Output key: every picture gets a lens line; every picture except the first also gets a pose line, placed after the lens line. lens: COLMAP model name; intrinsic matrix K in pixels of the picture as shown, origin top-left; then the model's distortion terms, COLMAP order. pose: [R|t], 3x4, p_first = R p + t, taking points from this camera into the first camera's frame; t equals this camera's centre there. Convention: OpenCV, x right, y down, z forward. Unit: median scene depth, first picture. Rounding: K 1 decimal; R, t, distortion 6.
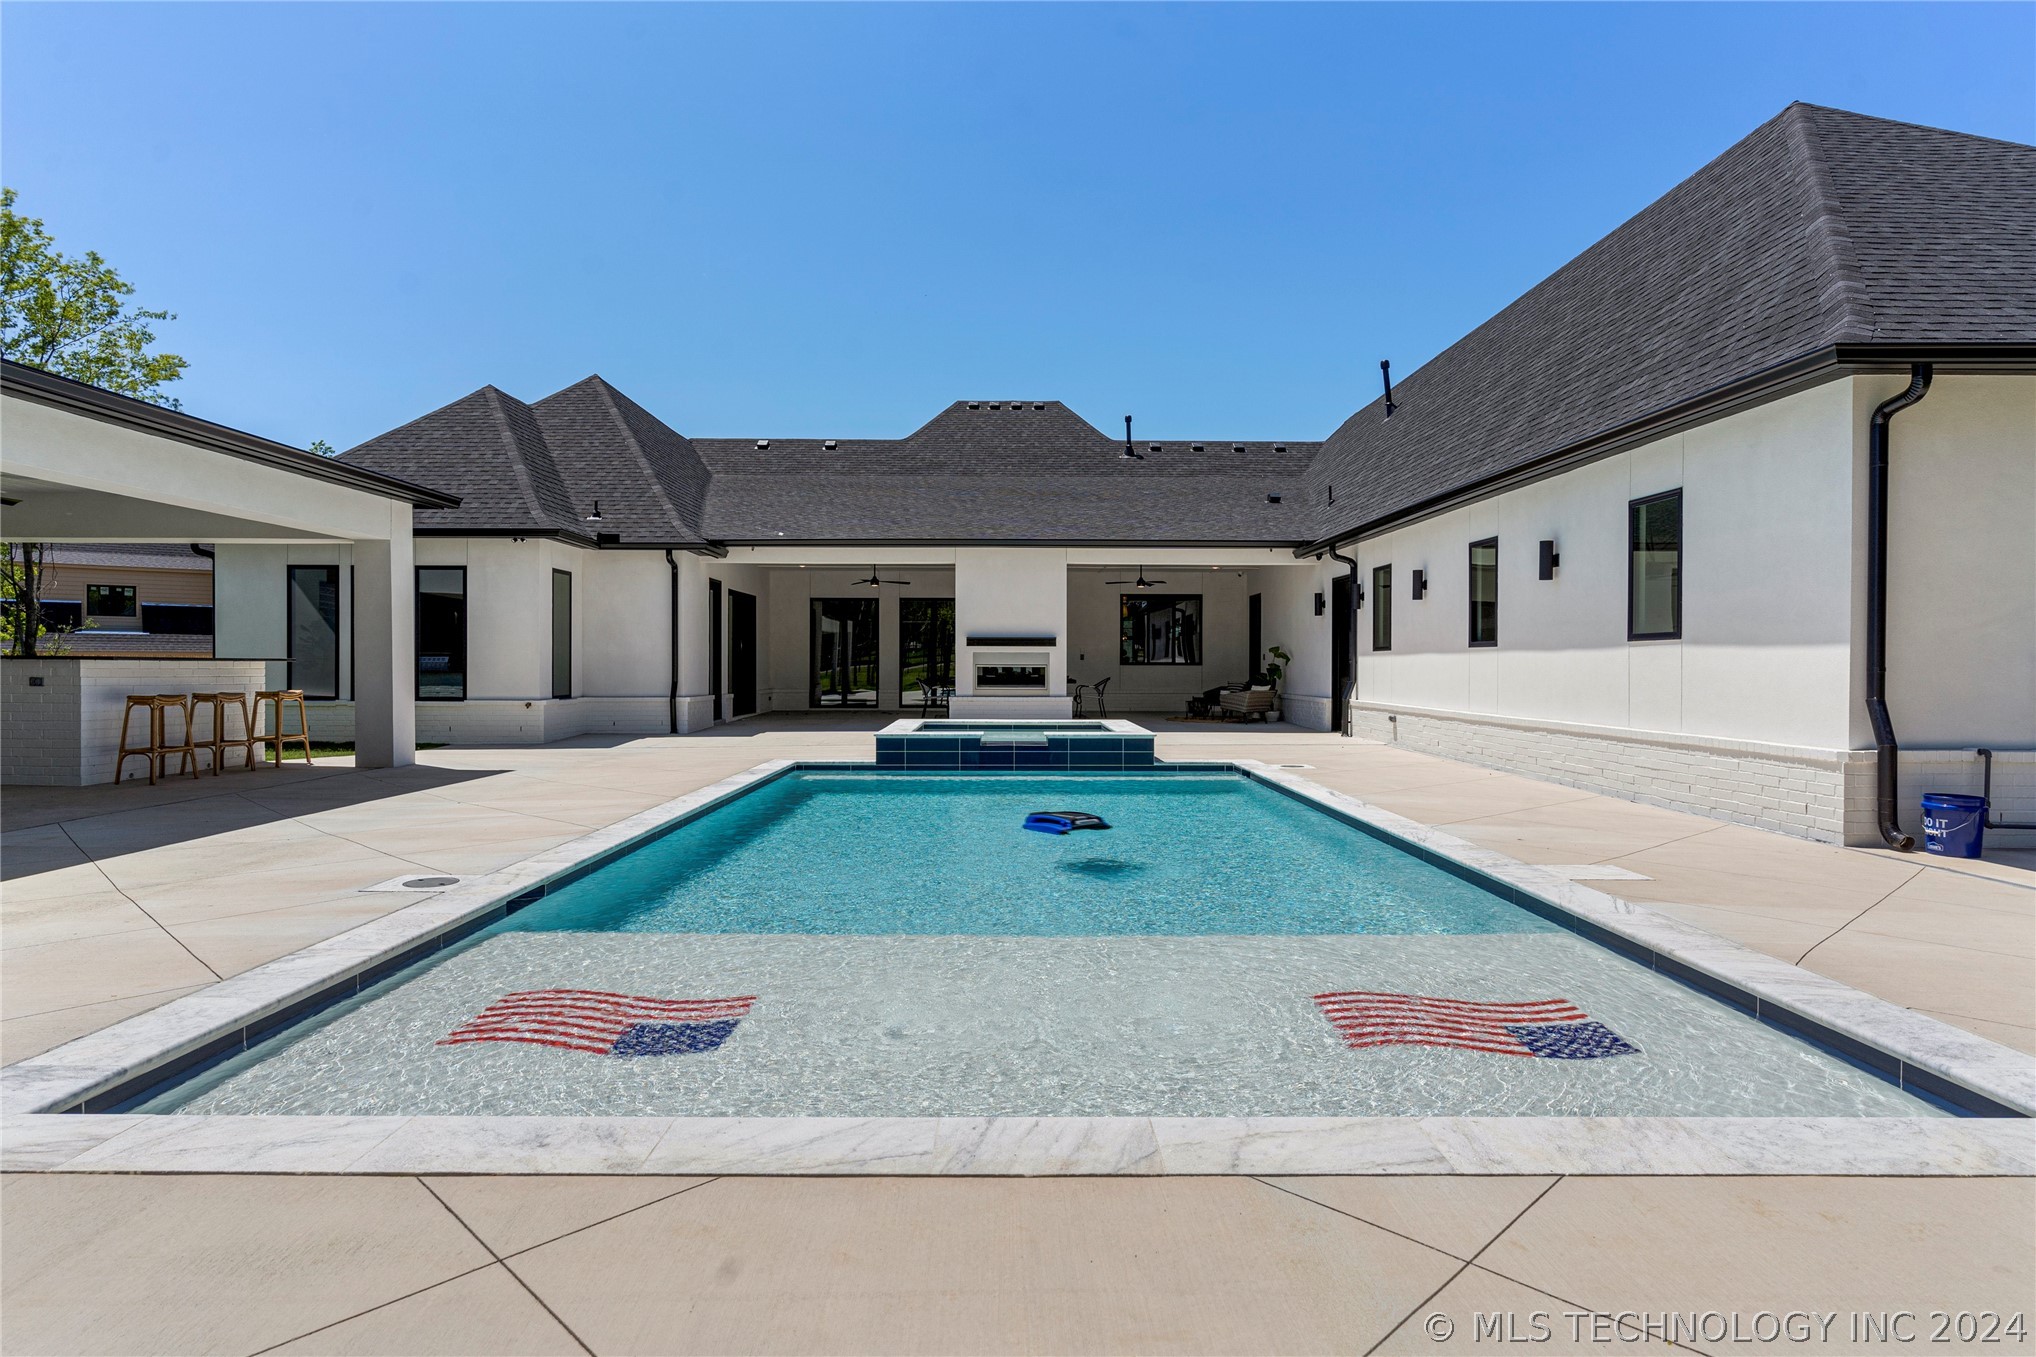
lens RADIAL K [[1148.7, 0, 1019.3], [0, 1148.7, 672.7], [0, 0, 1]] dist [0.003252, 0.001061]
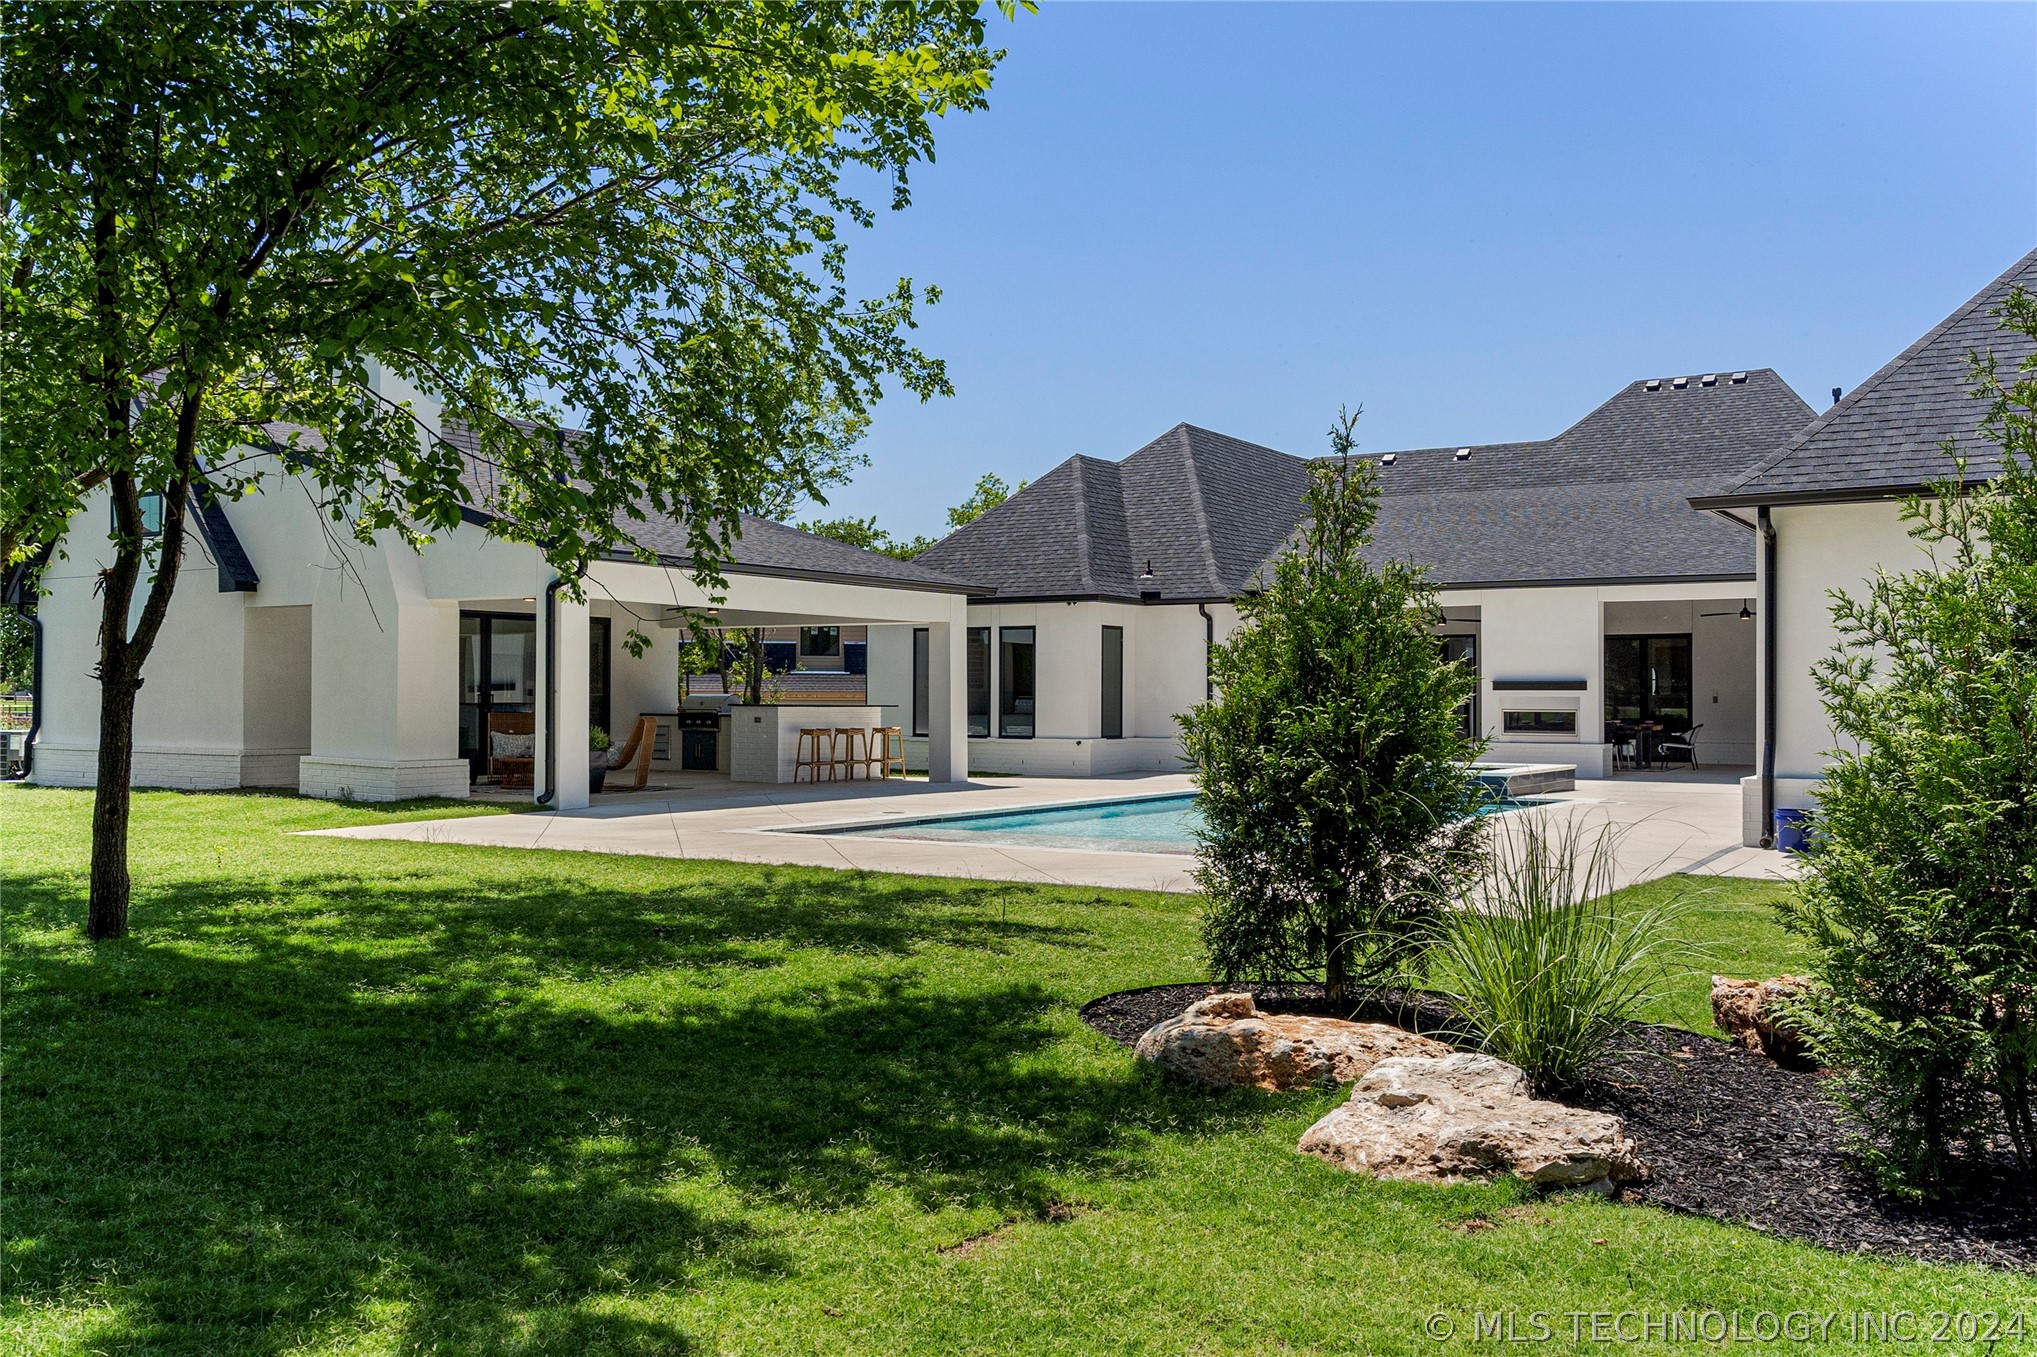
lens RADIAL K [[1783.3, 0, 1019.6], [0, 1783.3, 682.3], [0, 0, 1]] dist [-0.008179, -0.001818]
pose [[0.845069, -0.005146, -0.534633, 0.422924], [-0.004516, 0.999849, -0.016762, -0.002699], [0.534638, 0.016579, 0.844918, -0.488912]]
